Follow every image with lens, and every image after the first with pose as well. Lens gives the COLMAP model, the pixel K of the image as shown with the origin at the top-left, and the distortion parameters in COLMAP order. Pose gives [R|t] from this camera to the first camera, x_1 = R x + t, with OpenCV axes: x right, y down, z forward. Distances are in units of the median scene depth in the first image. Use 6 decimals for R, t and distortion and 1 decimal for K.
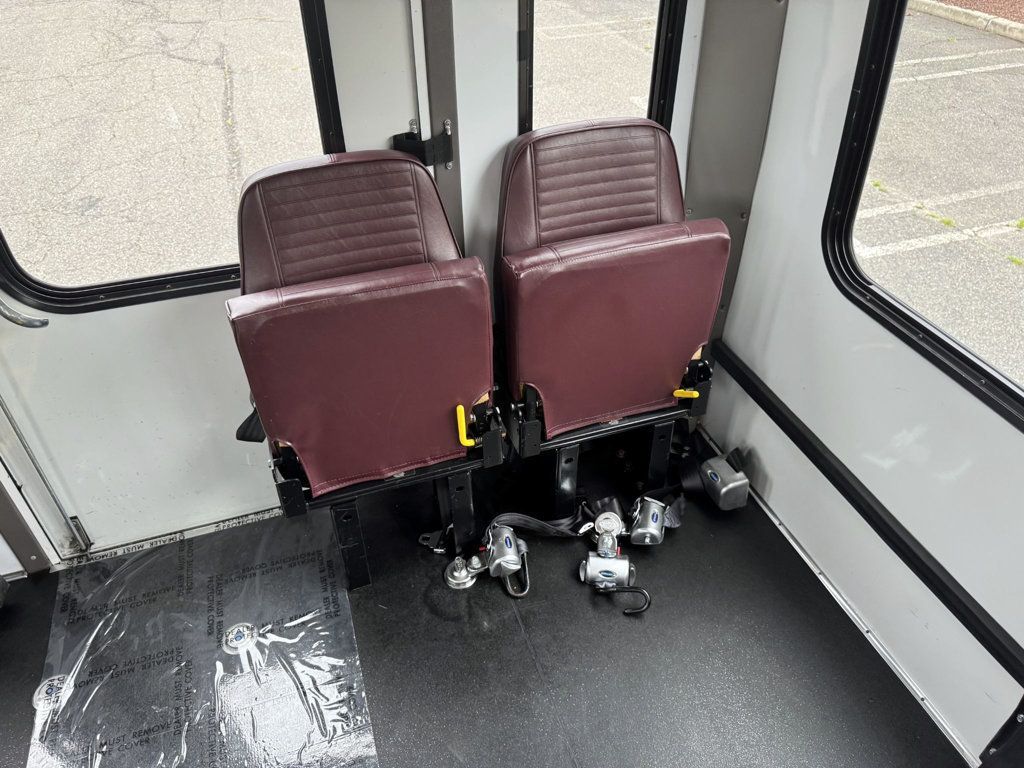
lens RADIAL K [[733.2, 0, 509.9], [0, 733.2, 379.9], [0, 0, 1]] dist [0.048698, -0.064527]
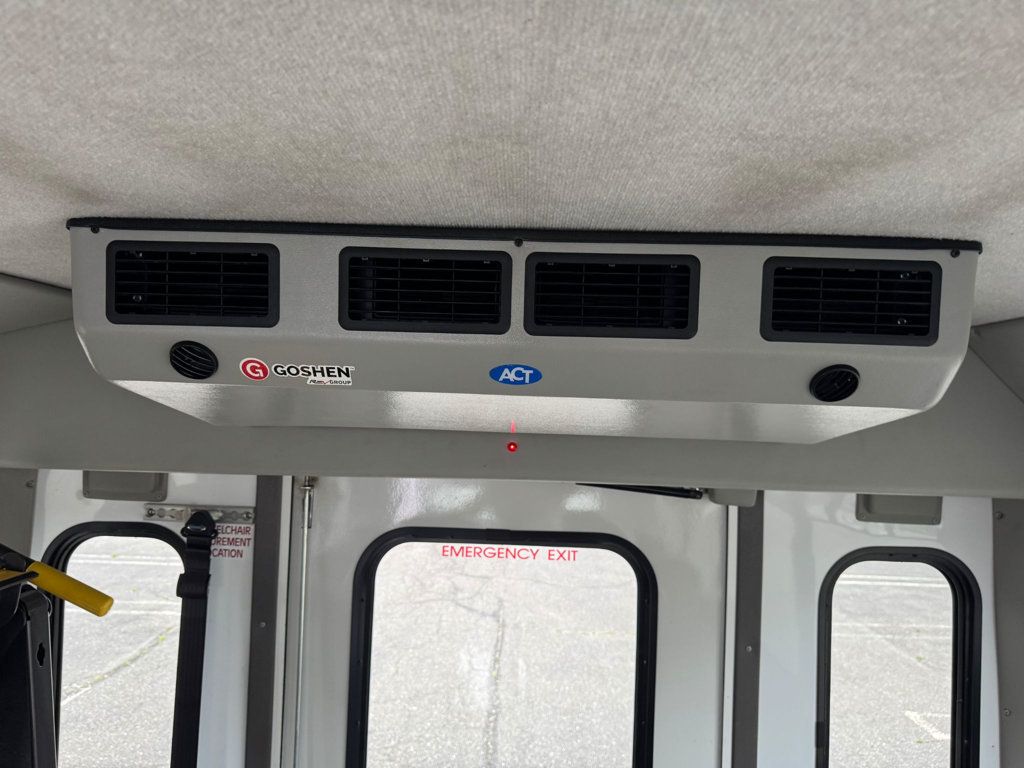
lens RADIAL K [[733.2, 0, 509.9], [0, 733.2, 379.9], [0, 0, 1]] dist [0.048698, -0.064527]
pose [[0.945526, 0.023325, -0.324709, -0.063335], [-0.230111, 0.753436, -0.615941, -0.043110], [0.230281, 0.657107, 0.717761, -0.233070]]
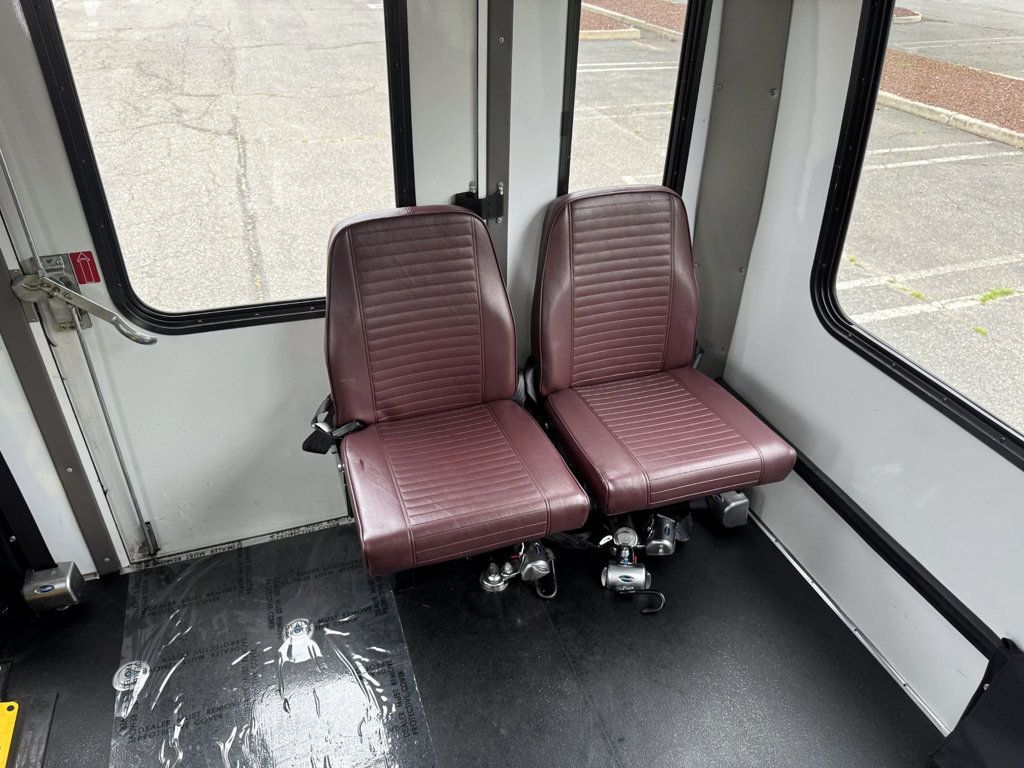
lens RADIAL K [[731.3, 0, 515.3], [0, 731.3, 384.8], [0, 0, 1]] dist [0.084485, -0.143994]
pose [[0.999392, 0.019155, 0.029128, -0.073646], [-0.016503, 0.995920, -0.088714, 0.068412], [-0.030708, 0.088179, 0.995631, -0.138082]]
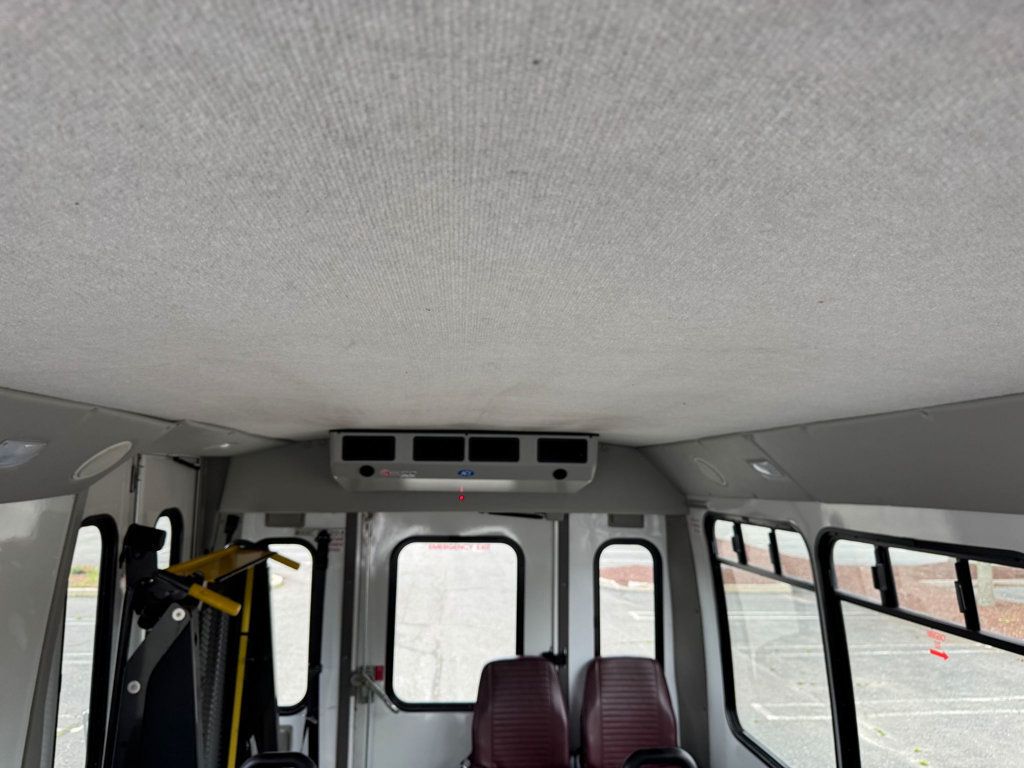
lens RADIAL K [[733.2, 0, 509.9], [0, 733.2, 379.9], [0, 0, 1]] dist [0.048698, -0.064527]
pose [[0.972716, -0.011115, -0.231734, 0.271533], [-0.158078, 0.699346, -0.697085, 0.660169], [0.169810, 0.714697, 0.678508, -1.164535]]
